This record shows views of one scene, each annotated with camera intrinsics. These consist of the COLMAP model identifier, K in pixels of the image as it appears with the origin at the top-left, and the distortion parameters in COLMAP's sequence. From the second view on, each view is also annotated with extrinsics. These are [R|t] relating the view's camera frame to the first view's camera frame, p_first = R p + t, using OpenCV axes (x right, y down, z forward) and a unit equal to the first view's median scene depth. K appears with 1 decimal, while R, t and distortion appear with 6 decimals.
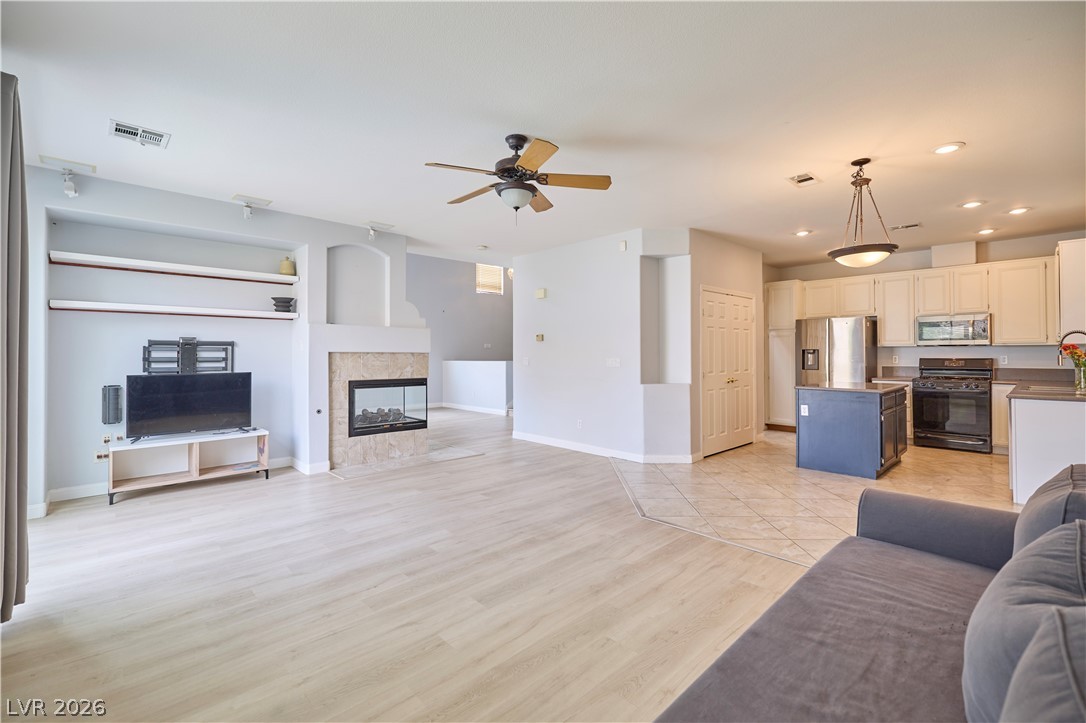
lens RADIAL K [[471.8, 0, 542.6], [0, 471.8, 344.9], [0, 0, 1]] dist [0.003966, 0.000151]
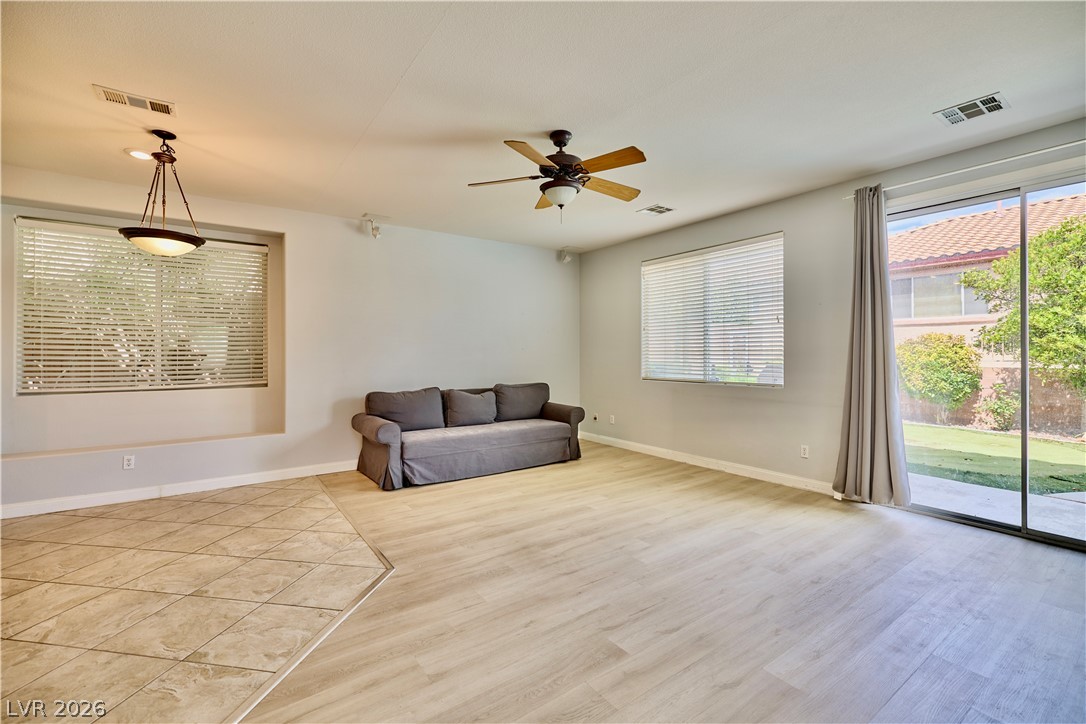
lens RADIAL K [[471.8, 0, 543.4], [0, 471.8, 357.7], [0, 0, 1]] dist [0.003966, 0.000151]
pose [[-0.989973, 0.004024, 0.141199, -0.109819], [0.002385, 0.999928, -0.011774, 0.028596], [-0.141236, -0.011319, -0.989911, 1.396491]]
